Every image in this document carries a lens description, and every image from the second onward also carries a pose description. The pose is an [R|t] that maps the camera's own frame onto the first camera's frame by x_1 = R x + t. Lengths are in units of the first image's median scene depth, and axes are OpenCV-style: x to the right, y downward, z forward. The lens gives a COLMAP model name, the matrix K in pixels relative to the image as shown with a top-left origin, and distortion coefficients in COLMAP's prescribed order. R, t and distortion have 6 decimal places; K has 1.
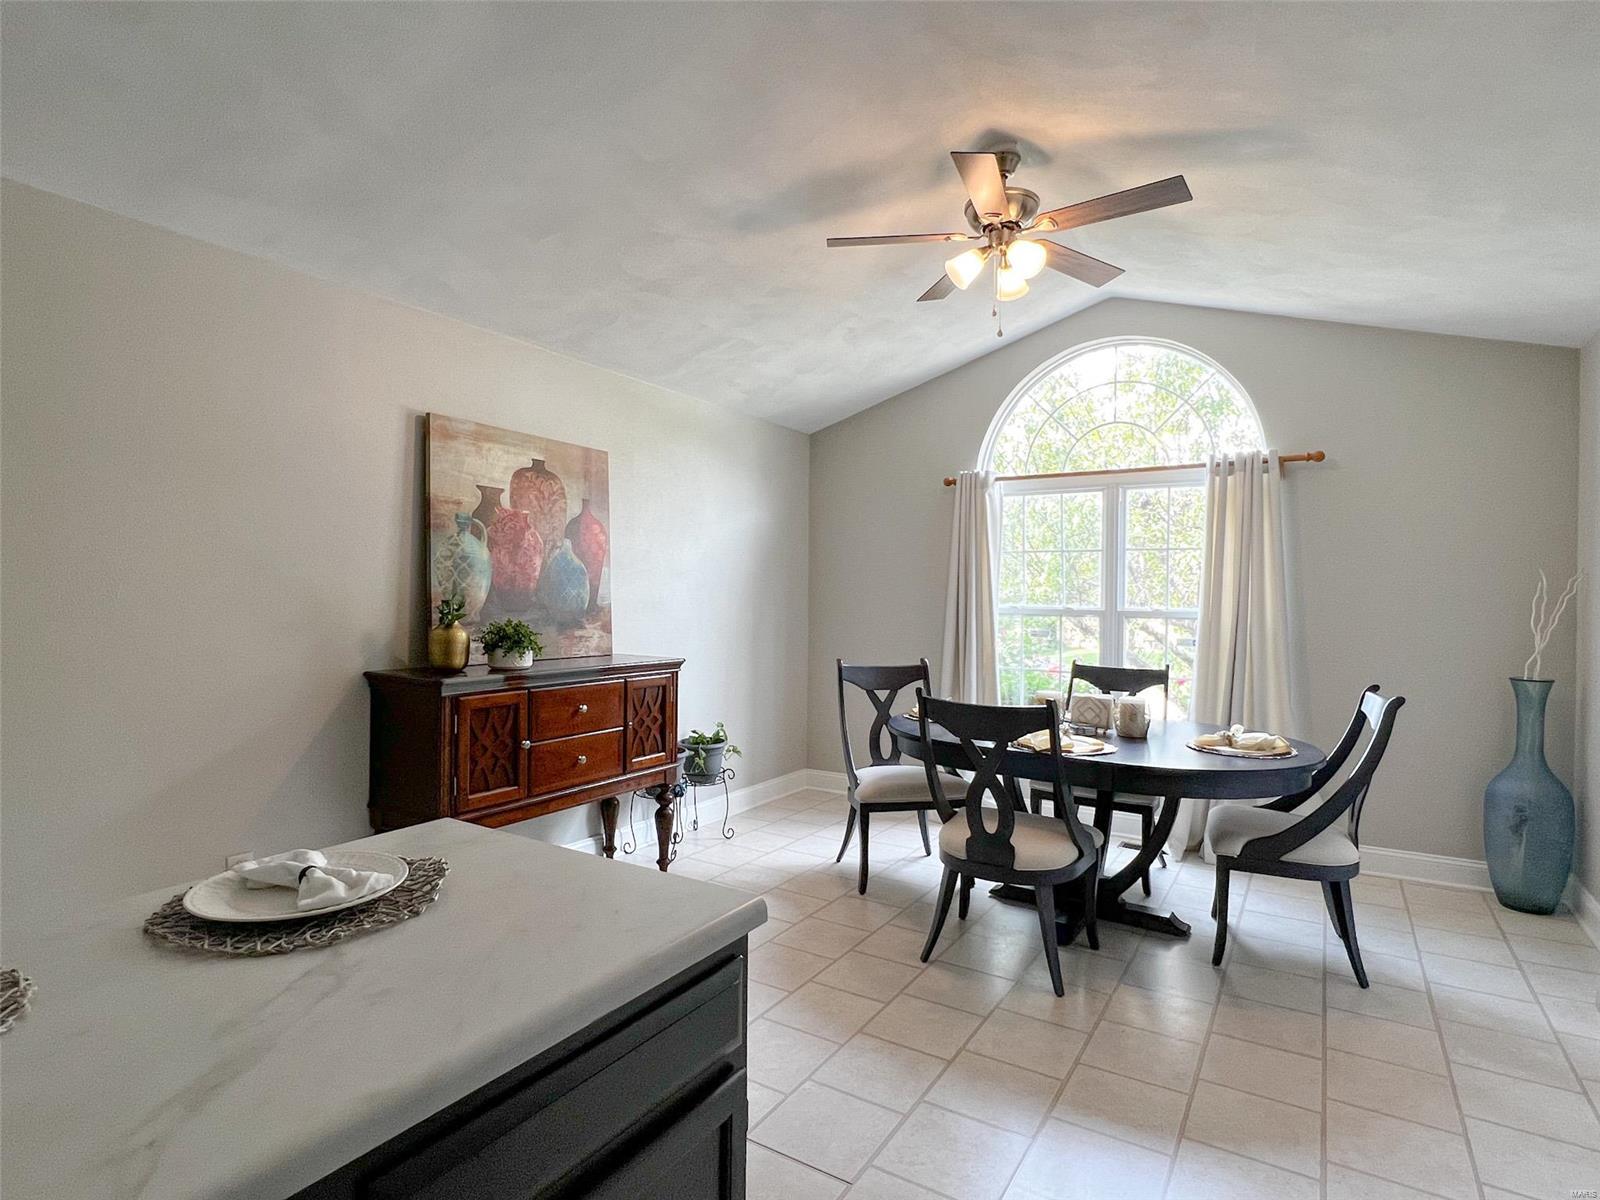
lens RADIAL K [[852.7, 0, 796.6], [0, 852.7, 599.8], [0, 0, 1]] dist [-0.001737, -0.000047]
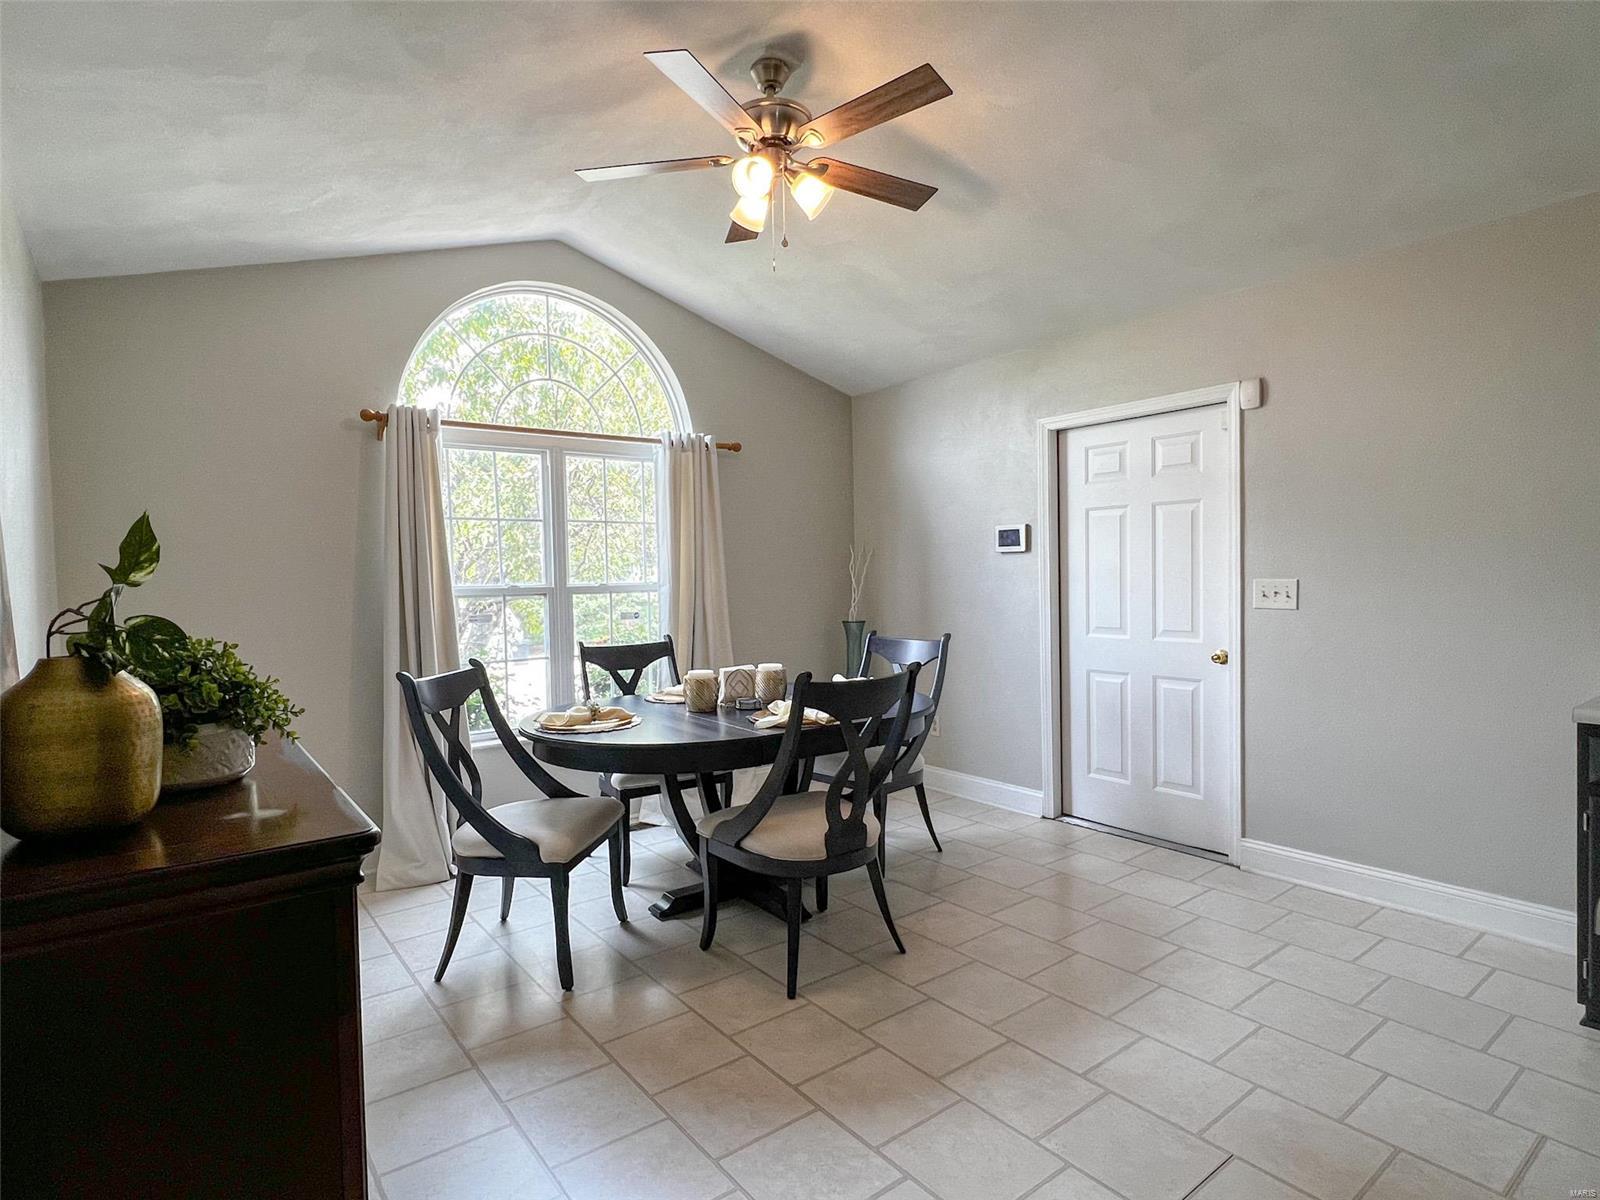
lens RADIAL K [[852.7, 0, 796.6], [0, 852.7, 599.8], [0, 0, 1]] dist [-0.001737, -0.000047]
pose [[0.335506, -0.043874, 0.941016, -0.442007], [0.030533, 0.998897, 0.035687, 0.001615], [-0.941543, 0.016759, 0.336475, 0.501763]]
